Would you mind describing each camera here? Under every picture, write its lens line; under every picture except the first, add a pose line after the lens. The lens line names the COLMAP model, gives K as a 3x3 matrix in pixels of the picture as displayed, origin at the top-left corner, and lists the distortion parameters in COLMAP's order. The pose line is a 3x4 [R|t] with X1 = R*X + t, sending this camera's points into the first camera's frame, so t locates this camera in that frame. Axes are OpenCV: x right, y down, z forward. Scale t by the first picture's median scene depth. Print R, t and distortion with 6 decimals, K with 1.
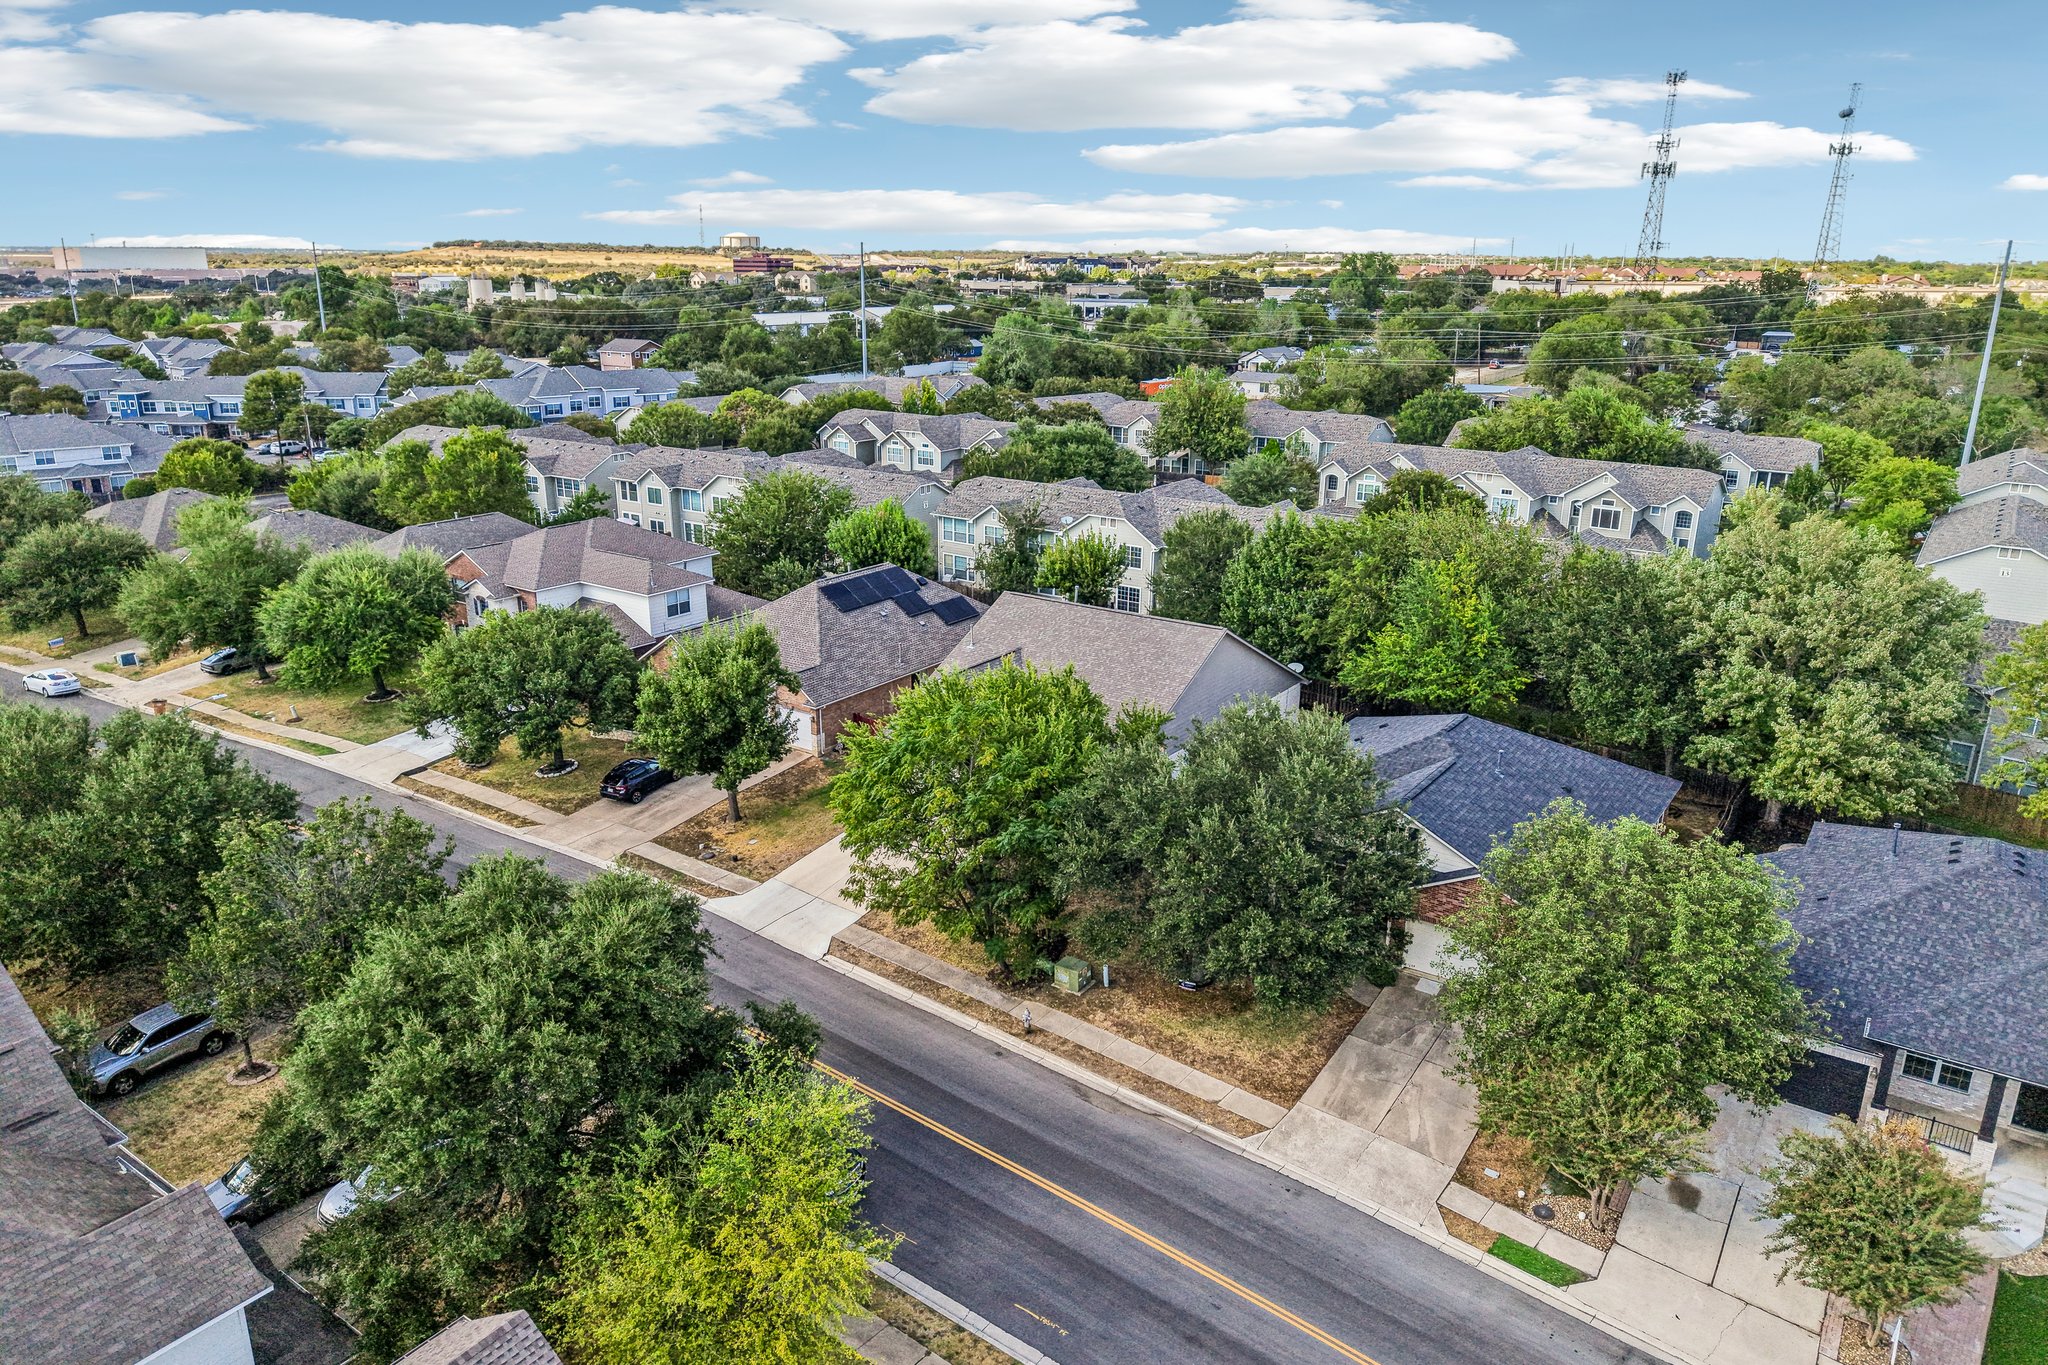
lens RADIAL K [[1362.7, 0, 1024.0], [0, 1362.7, 682.5], [0, 0, 1]] dist [0.025782, -0.047478]
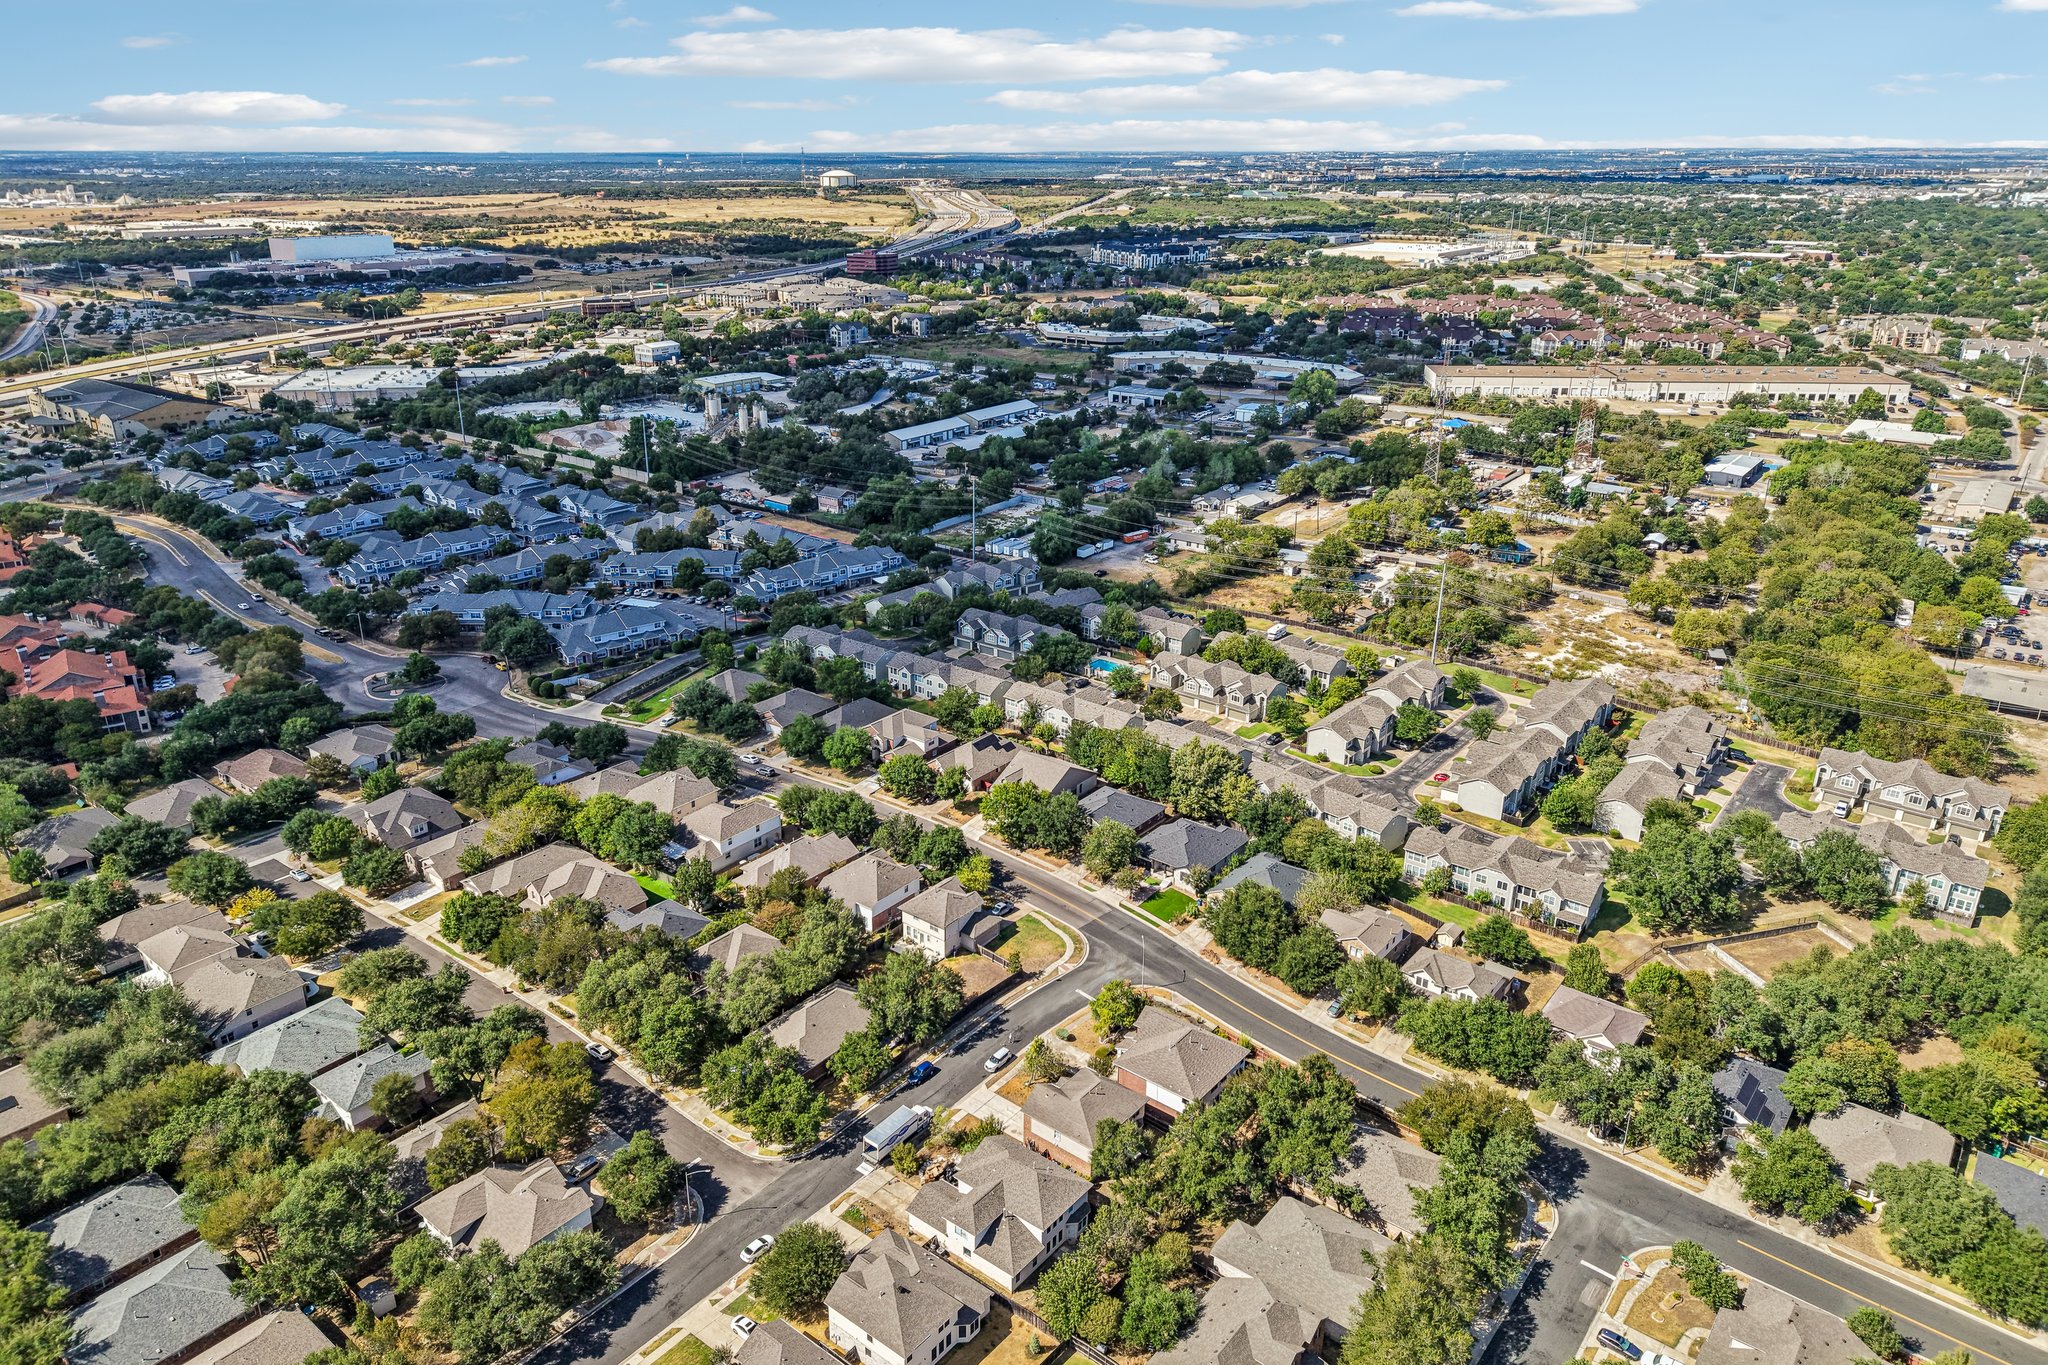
lens RADIAL K [[1367.1, 0, 1019.3], [0, 1367.1, 624.8], [0, 0, 1]] dist [0.101179, -0.087447]
pose [[0.997840, 0.013267, -0.064339, 0.257353], [-0.011331, 0.999475, 0.030366, -0.603093], [0.064708, -0.029572, 0.997466, -3.233978]]
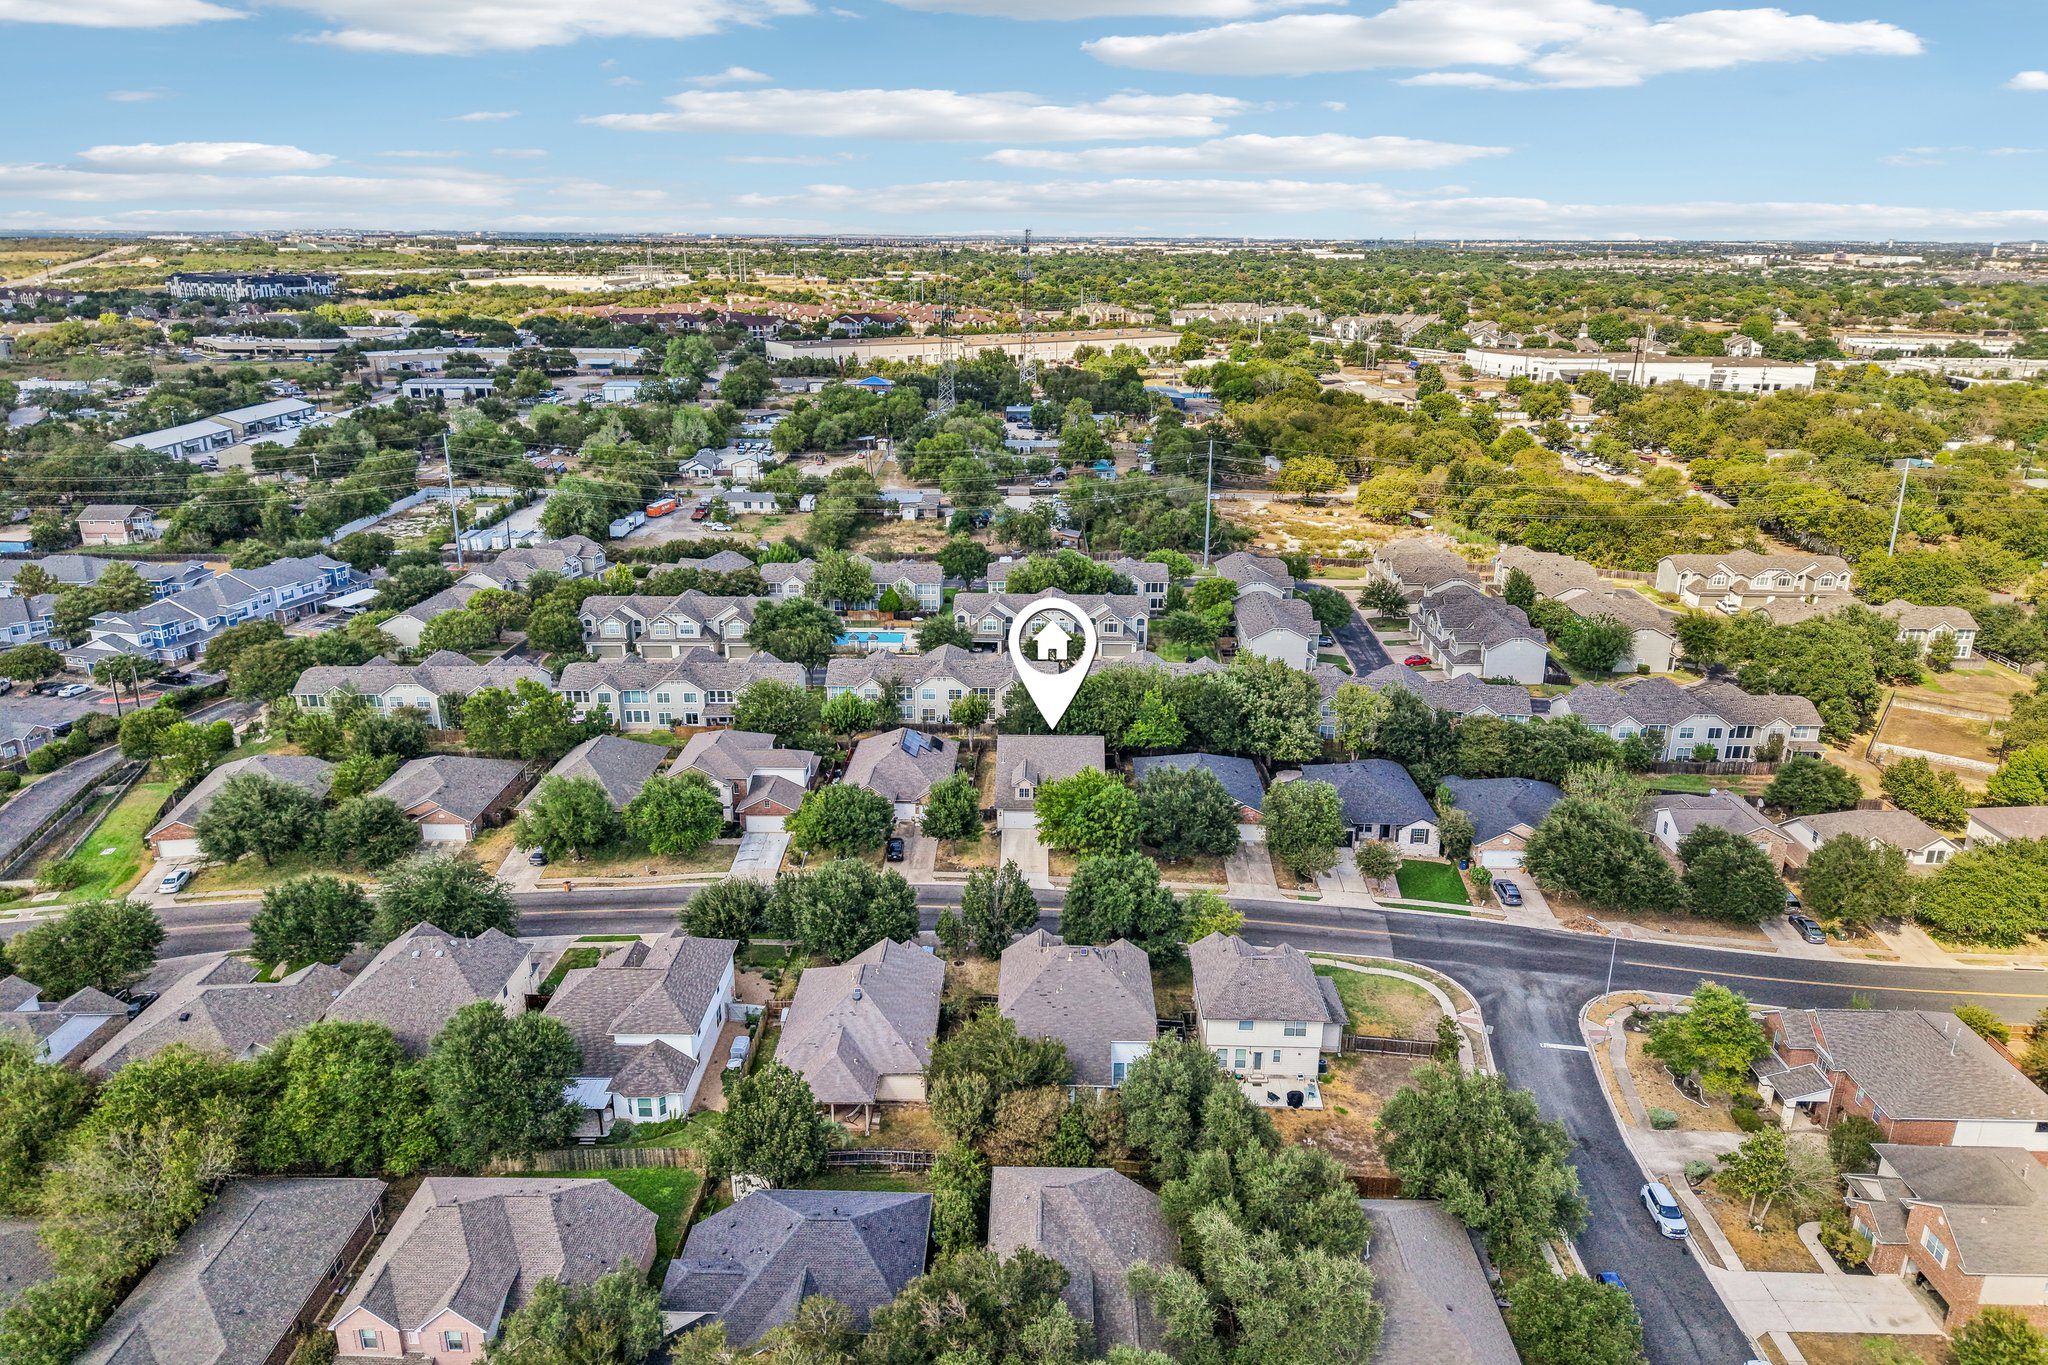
lens RADIAL K [[1358.1, 0, 1024.0], [0, 1358.1, 682.5], [0, 0, 1]] dist [0.032203, -0.038852]
pose [[0.829608, -0.176728, 0.529639, -1.291478], [0.165886, 0.983768, 0.068422, -0.333726], [-0.533134, 0.031096, 0.845459, -1.074908]]
